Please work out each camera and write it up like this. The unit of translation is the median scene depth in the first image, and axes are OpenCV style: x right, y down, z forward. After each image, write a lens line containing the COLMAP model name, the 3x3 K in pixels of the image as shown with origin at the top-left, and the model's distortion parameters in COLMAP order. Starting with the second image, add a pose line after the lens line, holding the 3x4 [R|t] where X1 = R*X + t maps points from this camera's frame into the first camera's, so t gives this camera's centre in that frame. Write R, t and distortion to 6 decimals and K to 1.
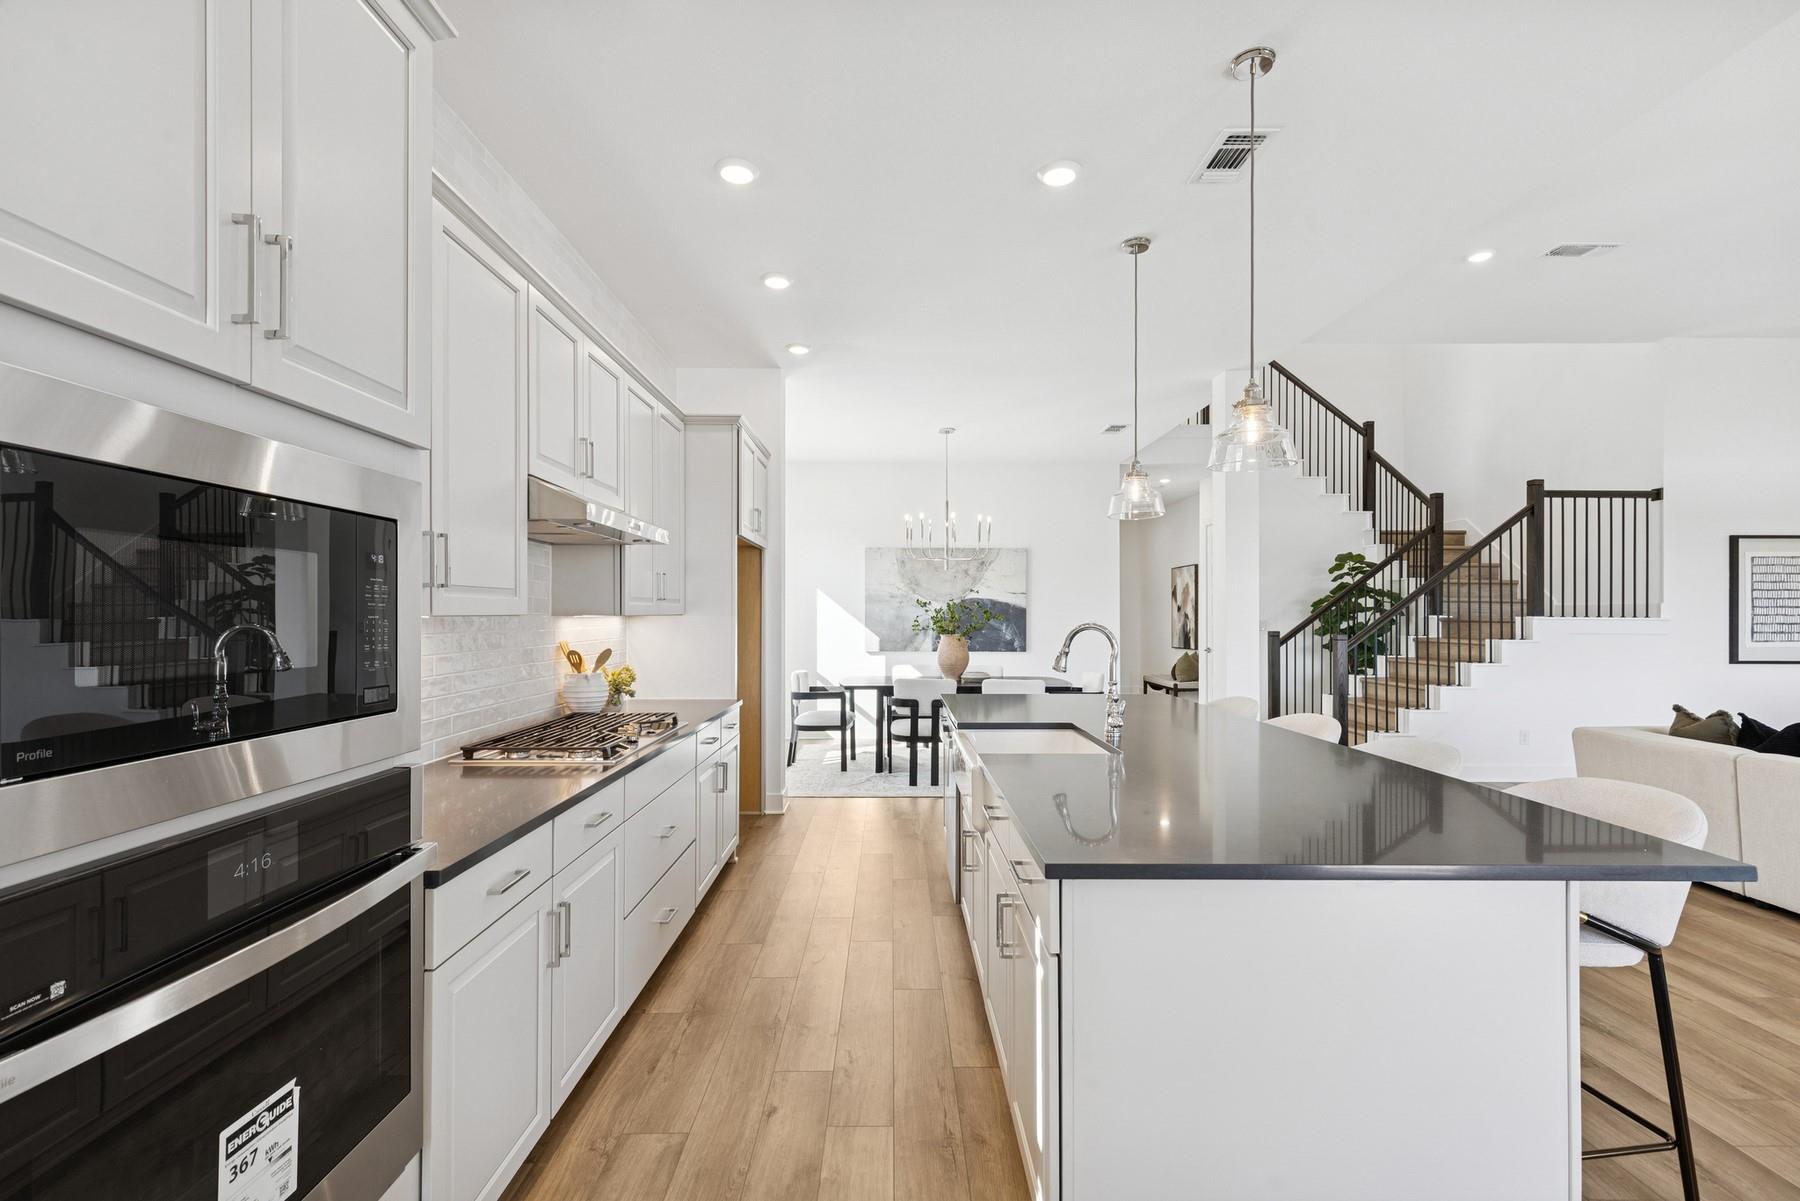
lens RADIAL K [[813.2, 0, 872.5], [0, 813.2, 613.5], [0, 0, 1]] dist [-0.001109, 0.001632]
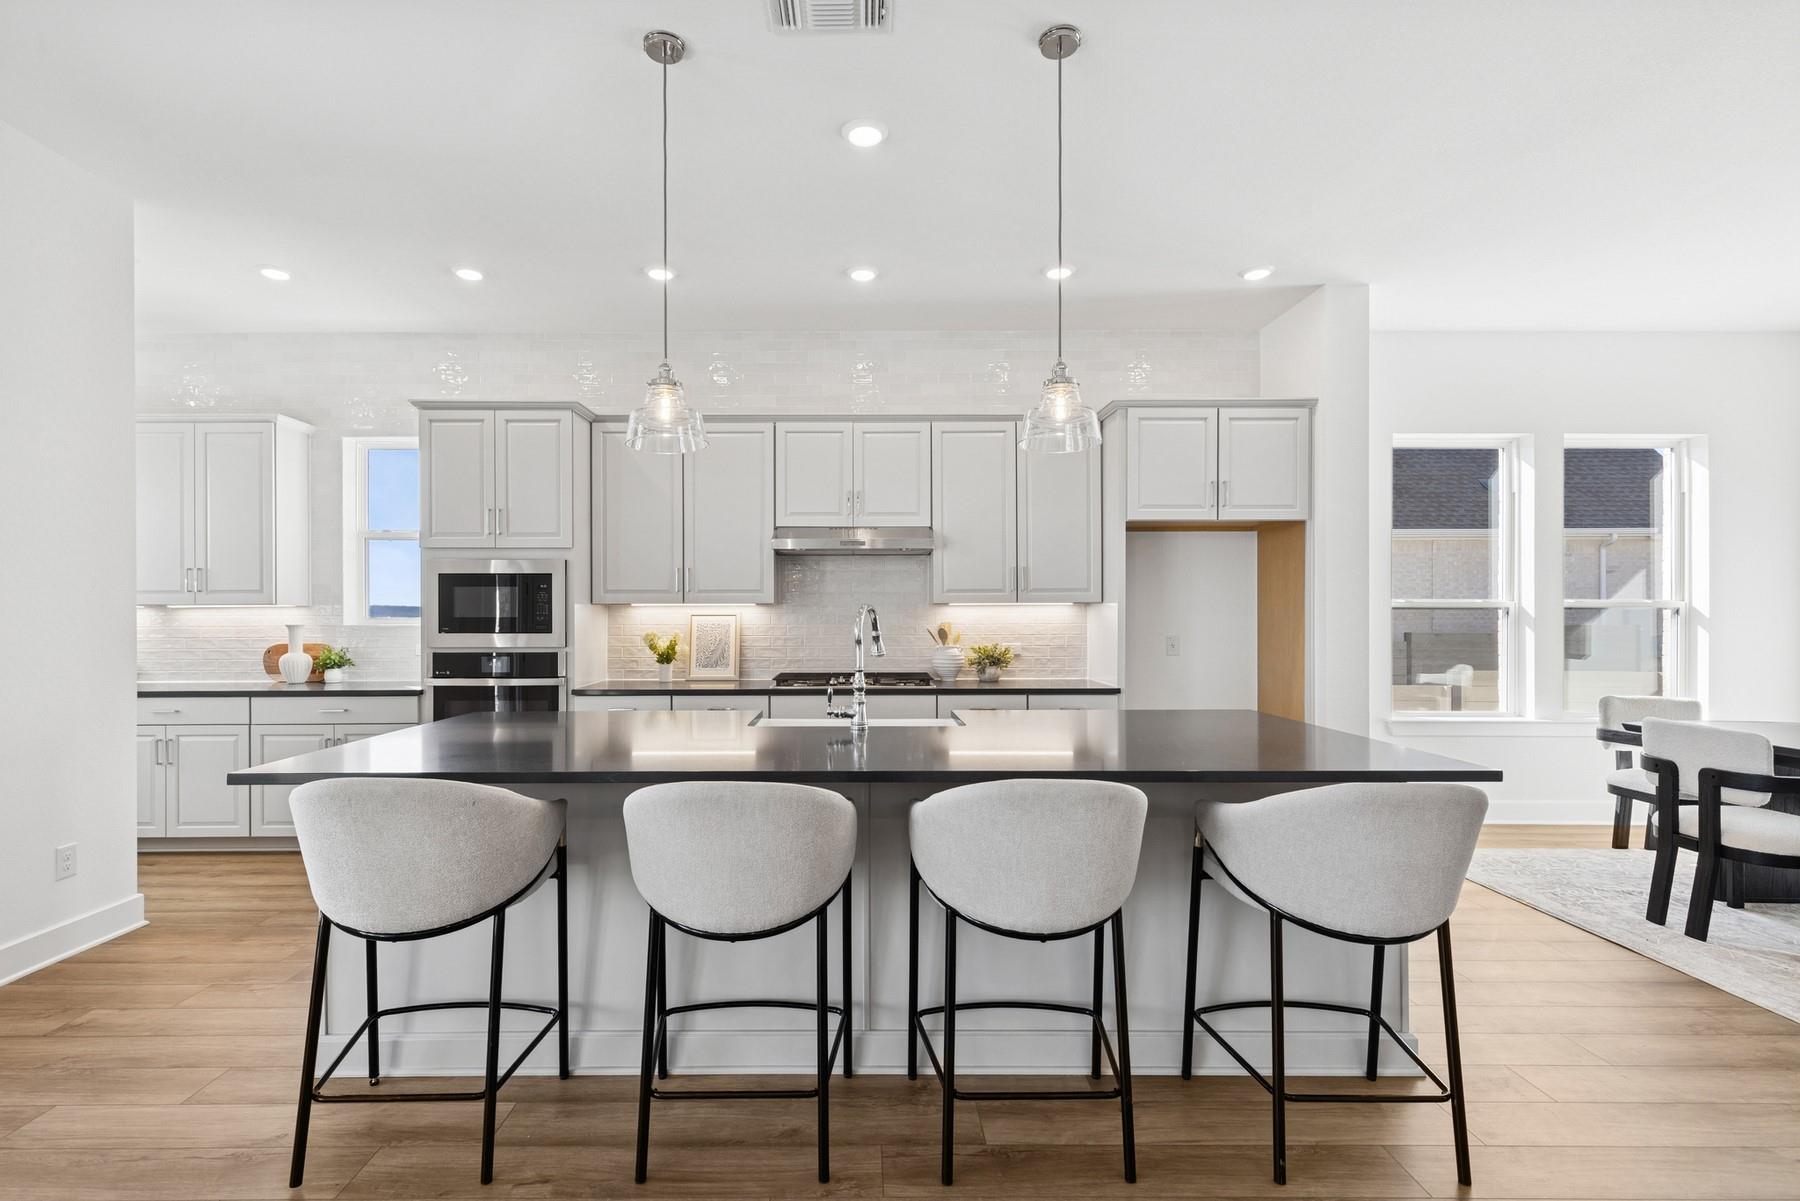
lens RADIAL K [[813.2, 0, 886.2], [0, 813.2, 610.5], [0, 0, 1]] dist [-0.001109, 0.001632]
pose [[0.013940, -0.003220, -0.999898, 0.530790], [0.000461, 0.999995, -0.003214, 0.009068], [0.999903, -0.000416, 0.013942, 0.450858]]
